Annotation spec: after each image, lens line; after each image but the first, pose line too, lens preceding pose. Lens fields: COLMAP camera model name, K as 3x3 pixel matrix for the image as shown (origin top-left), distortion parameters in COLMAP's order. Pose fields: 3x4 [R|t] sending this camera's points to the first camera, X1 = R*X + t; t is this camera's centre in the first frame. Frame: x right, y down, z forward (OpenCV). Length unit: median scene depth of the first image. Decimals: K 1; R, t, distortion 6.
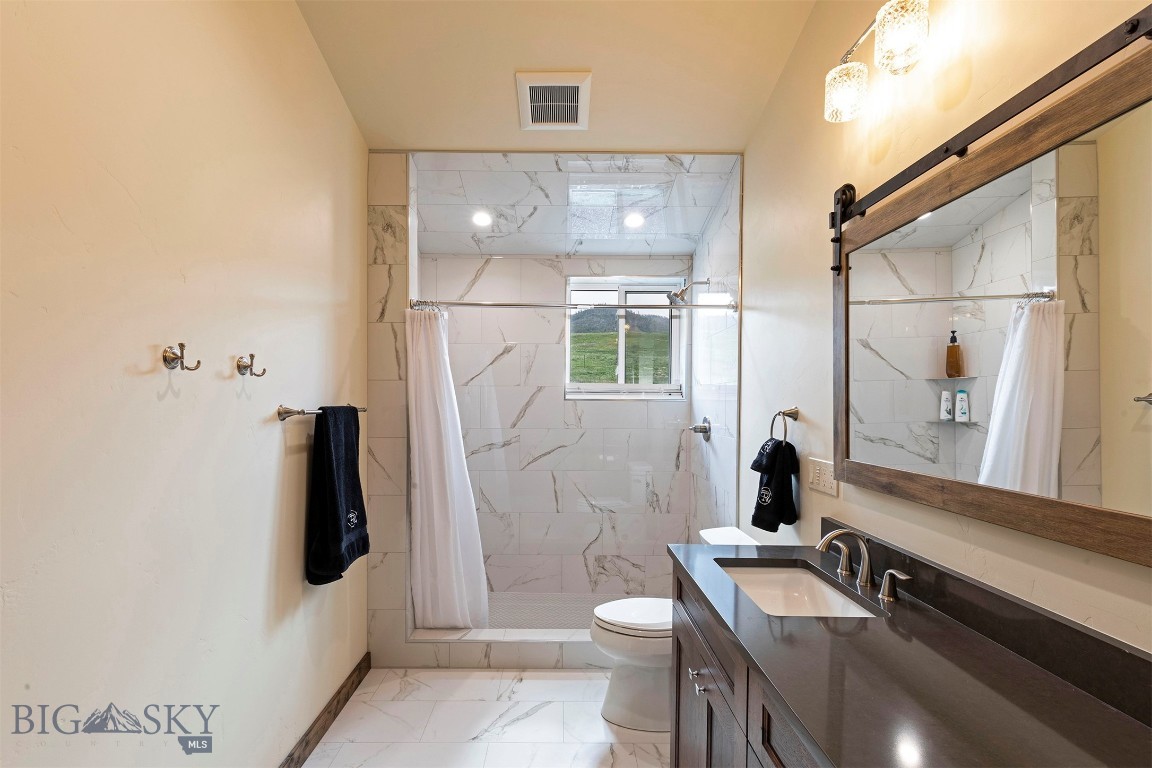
lens RADIAL K [[527.7, 0, 576.0], [0, 527.7, 401.5], [0, 0, 1]] dist [0.007506, -0.002437]
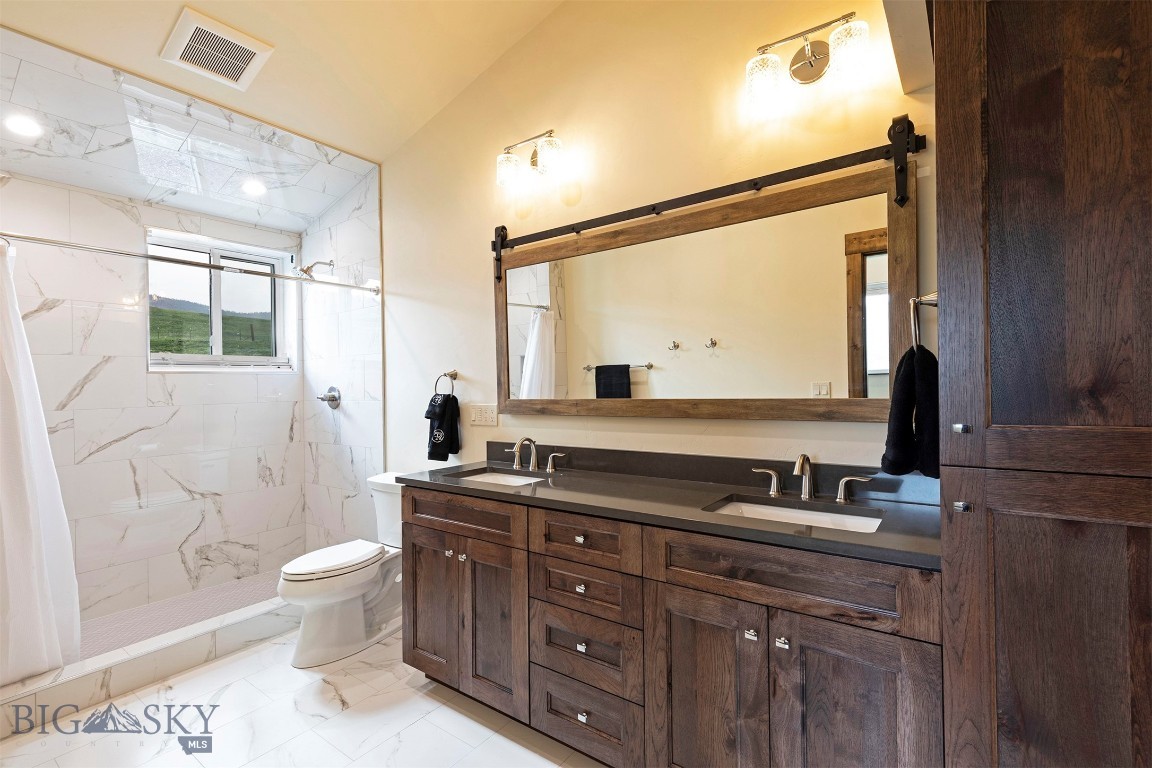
lens RADIAL K [[527.7, 0, 569.3], [0, 527.7, 382.0], [0, 0, 1]] dist [0.007506, -0.002437]
pose [[0.599732, -0.012541, 0.800103, -0.394210], [0.024378, 0.999699, -0.002604, 0.040300], [-0.799830, 0.021067, 0.599857, -0.059183]]
